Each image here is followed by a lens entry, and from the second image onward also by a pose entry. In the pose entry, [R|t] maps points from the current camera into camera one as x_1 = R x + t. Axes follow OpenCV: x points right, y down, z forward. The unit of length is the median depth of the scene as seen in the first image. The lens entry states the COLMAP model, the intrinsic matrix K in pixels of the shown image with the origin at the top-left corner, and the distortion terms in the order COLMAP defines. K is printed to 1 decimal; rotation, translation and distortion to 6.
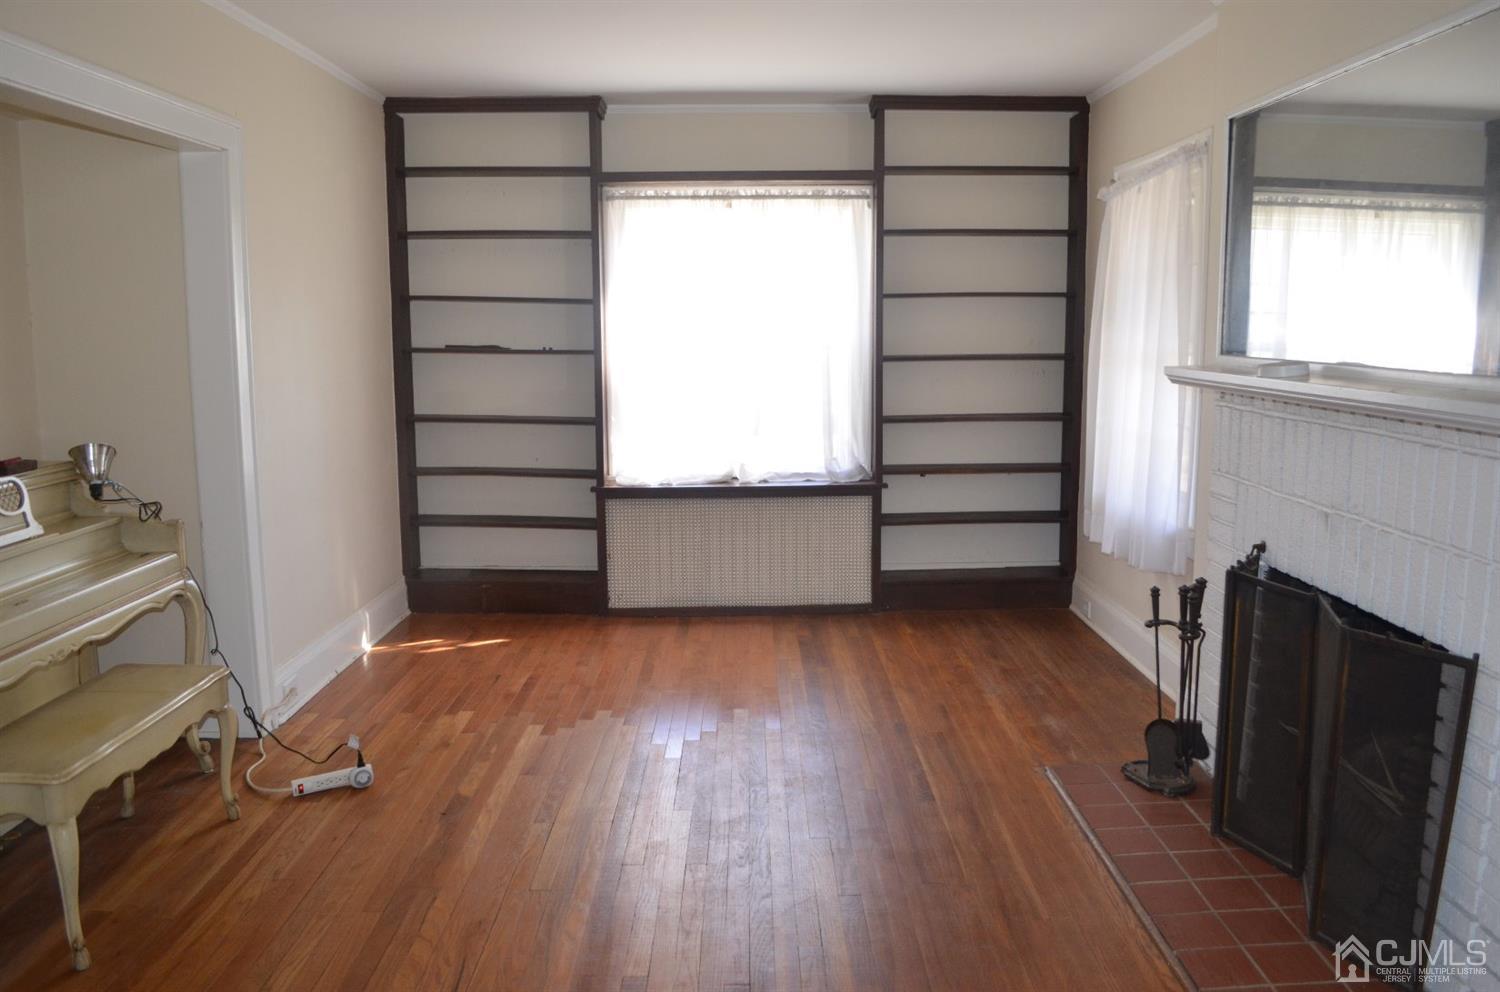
lens RADIAL K [[1185.9, 0, 754.1], [0, 1185.9, 498.7], [0, 0, 1]] dist [-0.086465, 0.014052]
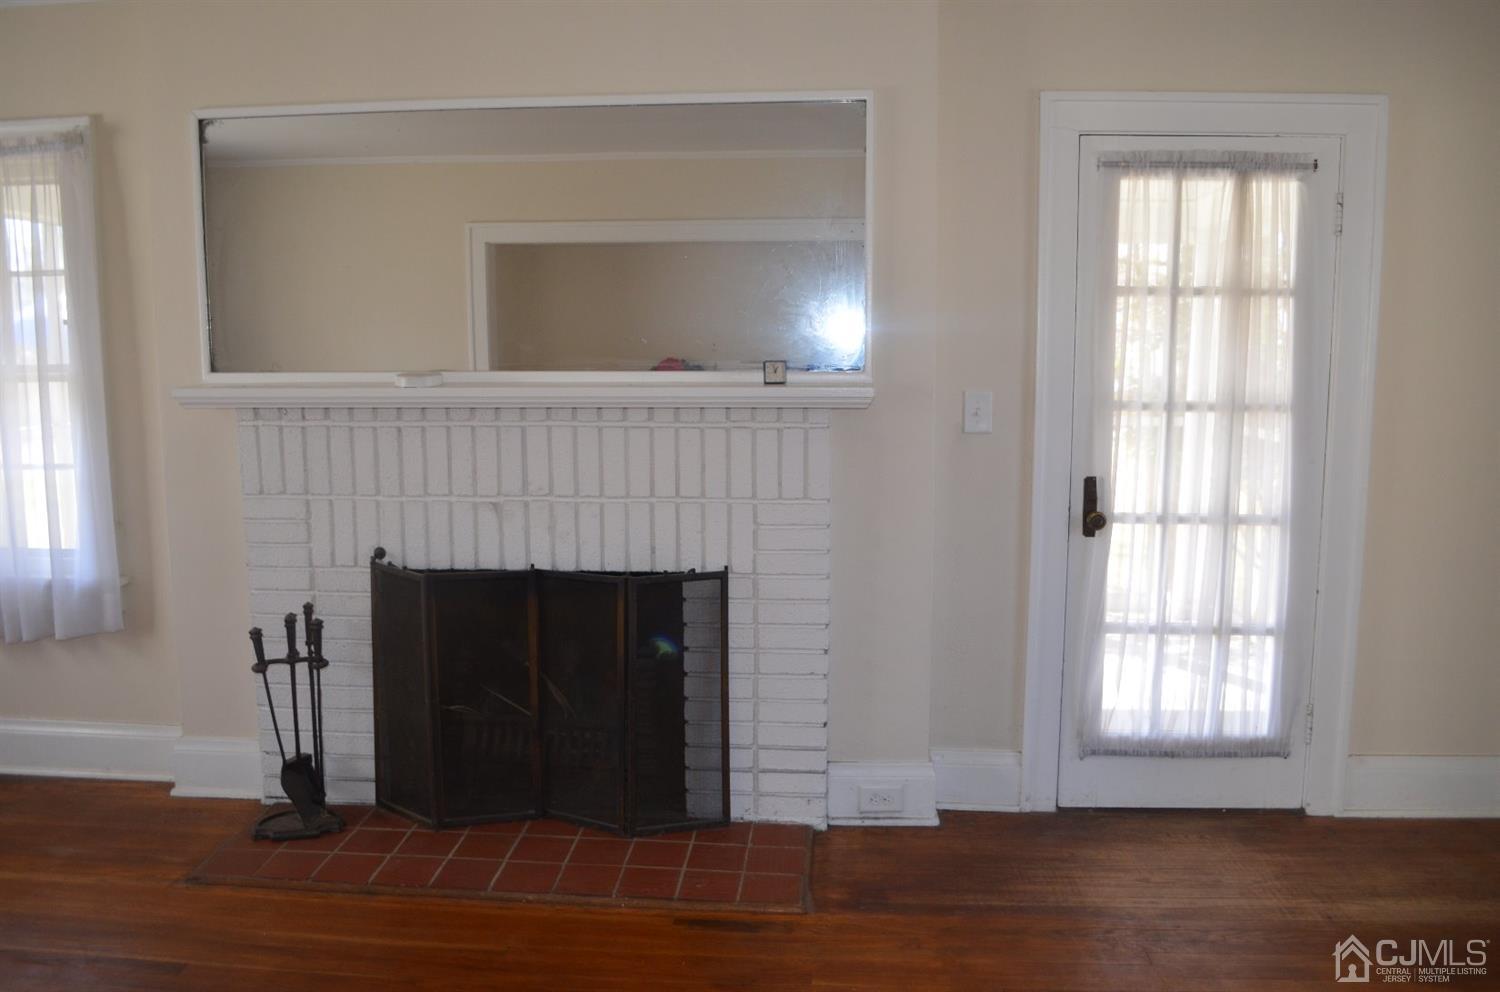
lens RADIAL K [[1185.9, 0, 752.6], [0, 1185.9, 496.5], [0, 0, 1]] dist [-0.086465, 0.014052]
pose [[0.060505, -0.121527, 0.990742, -0.525906], [0.146249, 0.982928, 0.111637, -0.070374], [-0.987396, 0.138141, 0.077245, 0.542863]]
